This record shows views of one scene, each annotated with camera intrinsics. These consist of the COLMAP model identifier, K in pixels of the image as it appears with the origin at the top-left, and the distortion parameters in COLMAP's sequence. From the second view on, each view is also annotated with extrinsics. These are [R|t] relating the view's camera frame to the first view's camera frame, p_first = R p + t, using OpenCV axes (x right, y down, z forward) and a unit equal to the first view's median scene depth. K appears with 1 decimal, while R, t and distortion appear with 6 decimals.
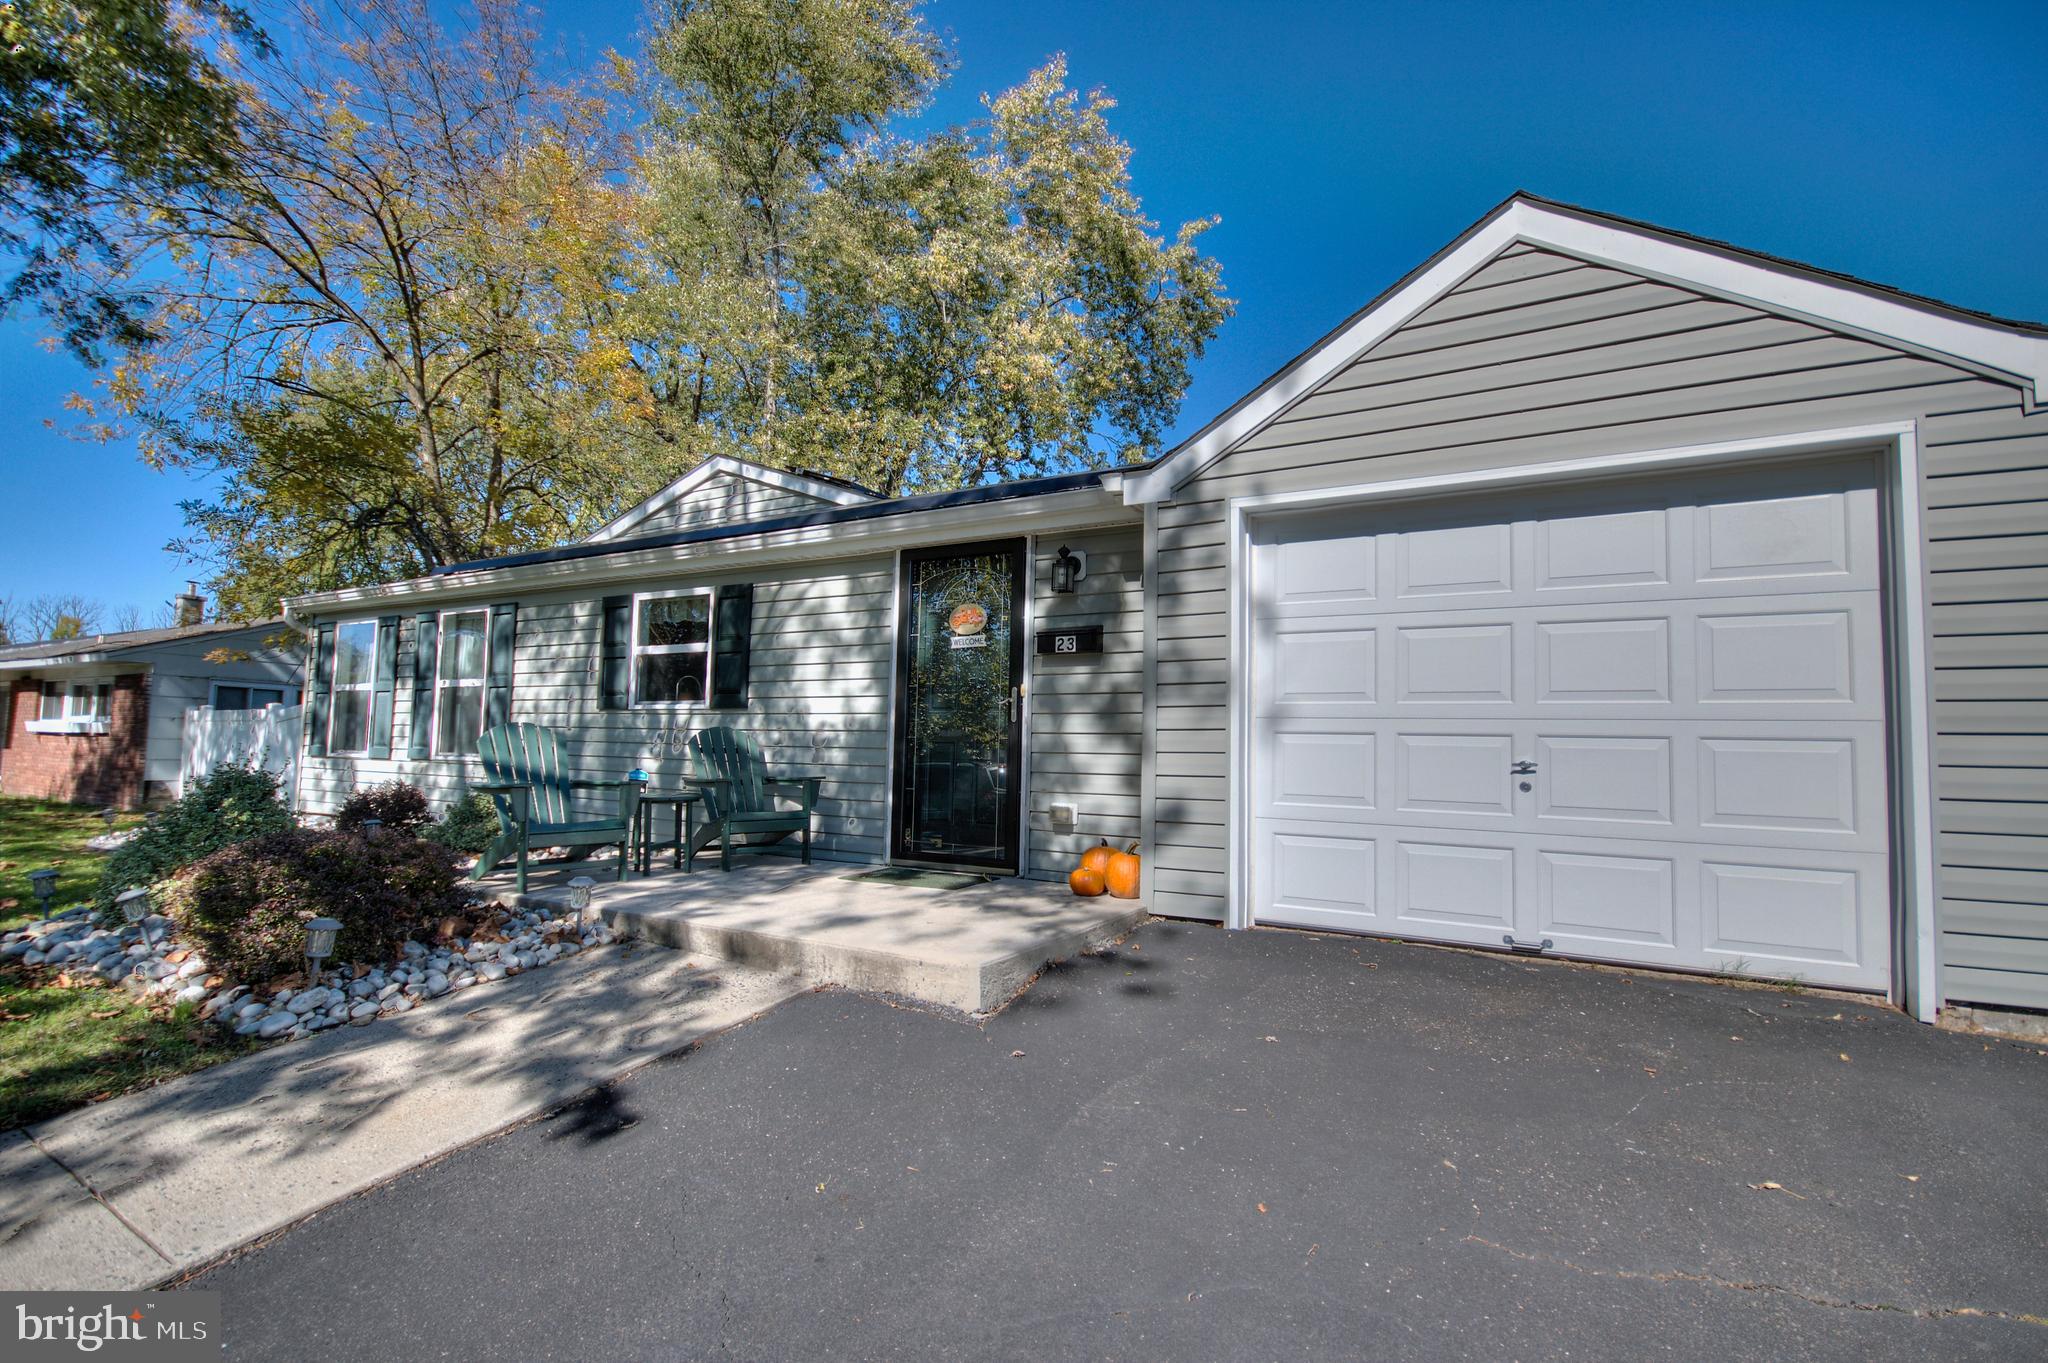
lens RADIAL K [[953.4, 0, 1025.0], [0, 953.4, 690.4], [0, 0, 1]] dist [-0.002925, -0.000116]
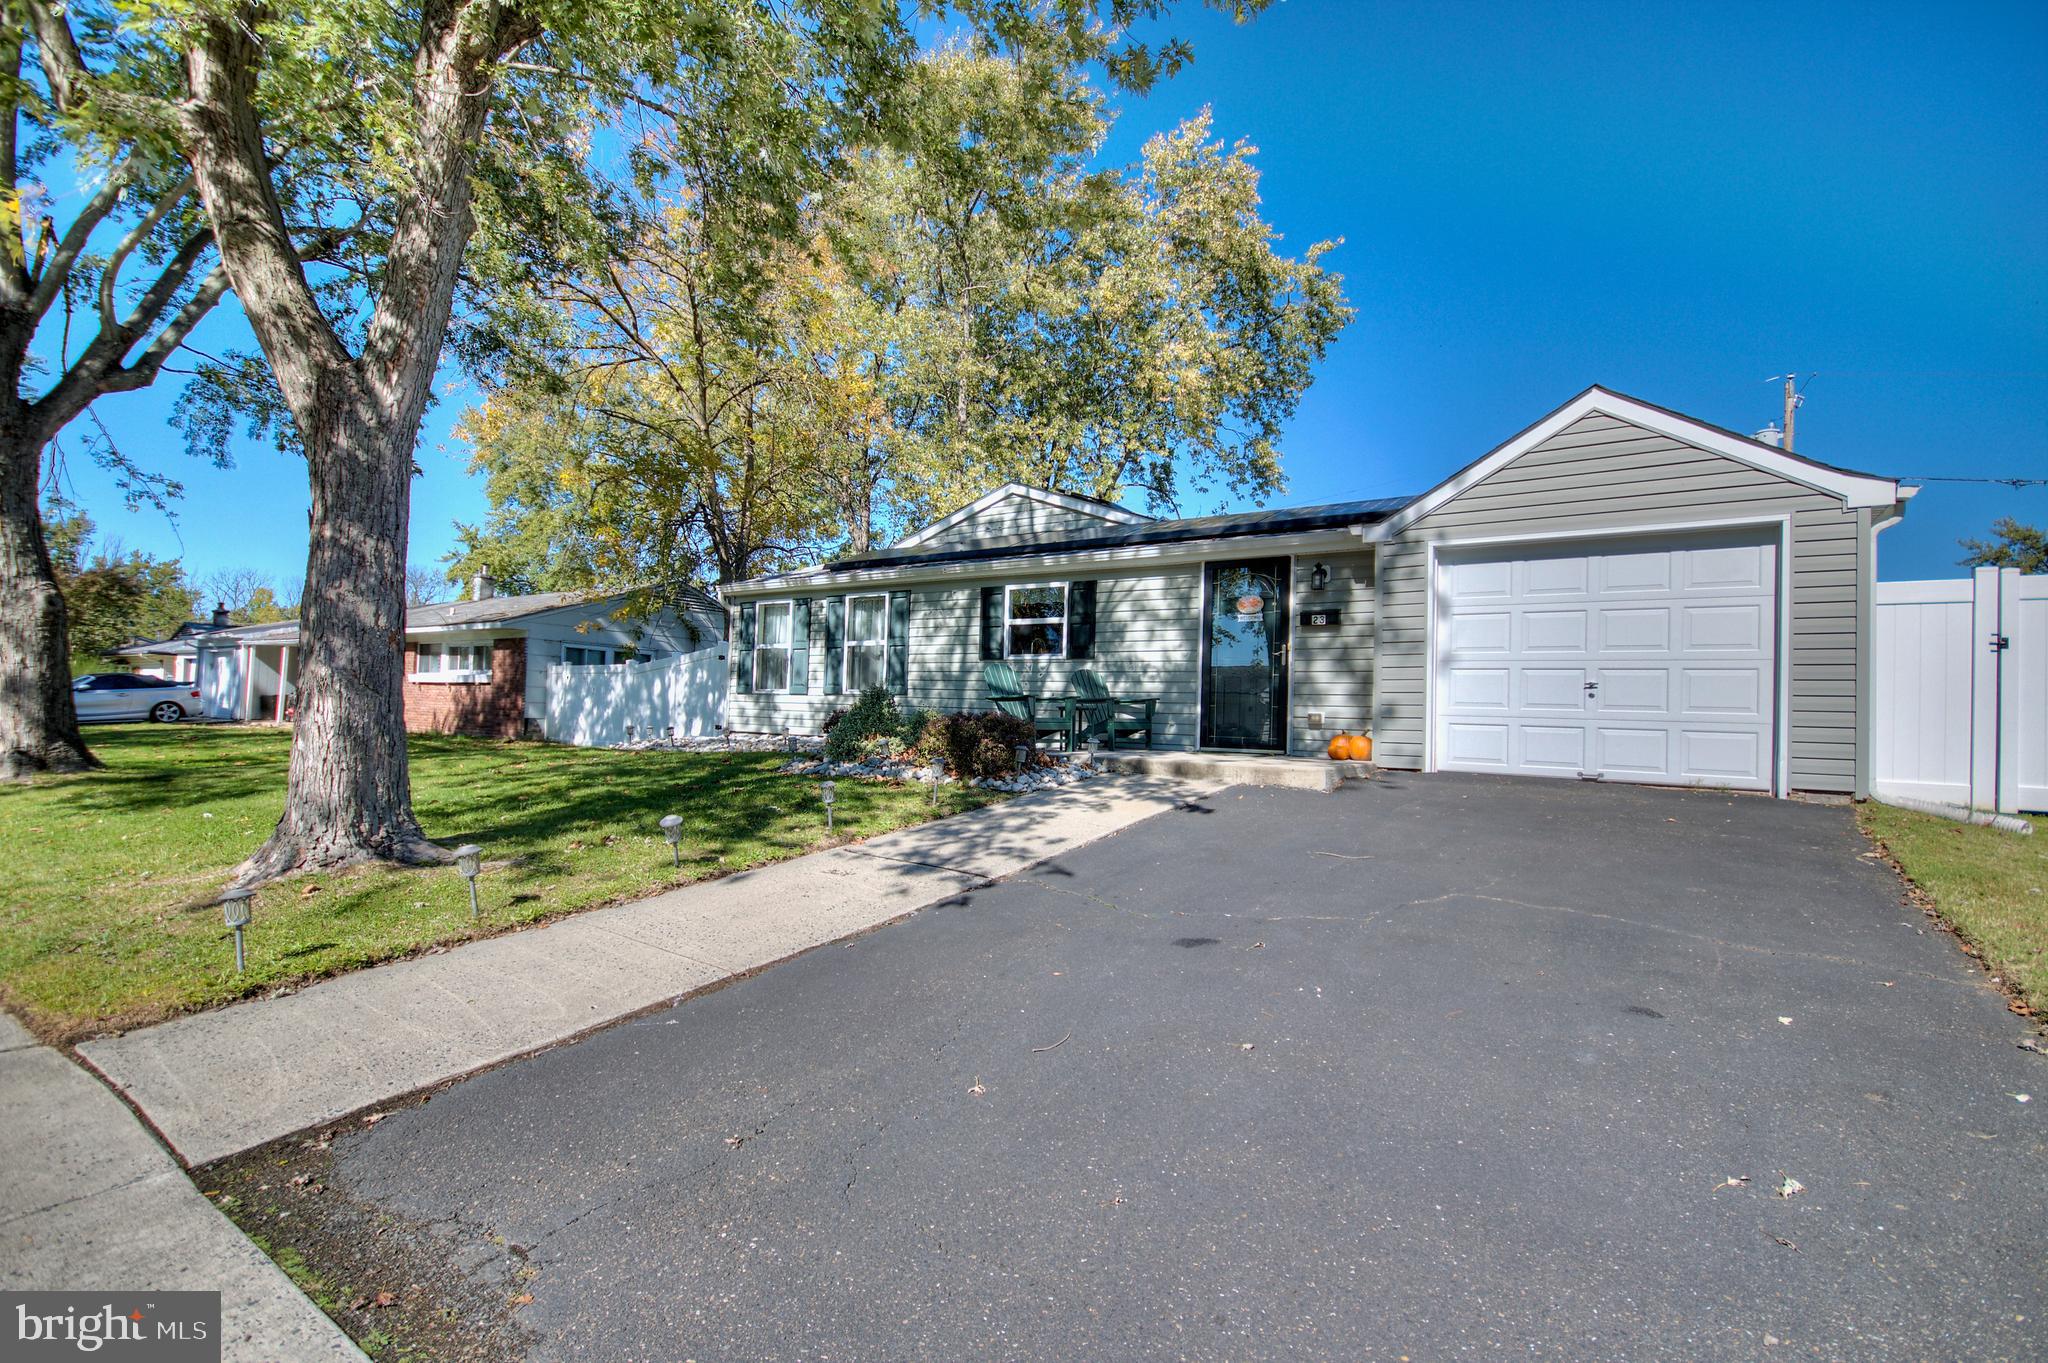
lens RADIAL K [[955.0, 0, 1002.2], [0, 955.0, 690.5], [0, 0, 1]] dist [-0.005332, 0.000102]
pose [[0.995302, 0.006421, -0.096611, -0.264150], [-0.002992, 0.999362, 0.035589, 0.014705], [0.096778, -0.035133, 0.994686, -0.574429]]
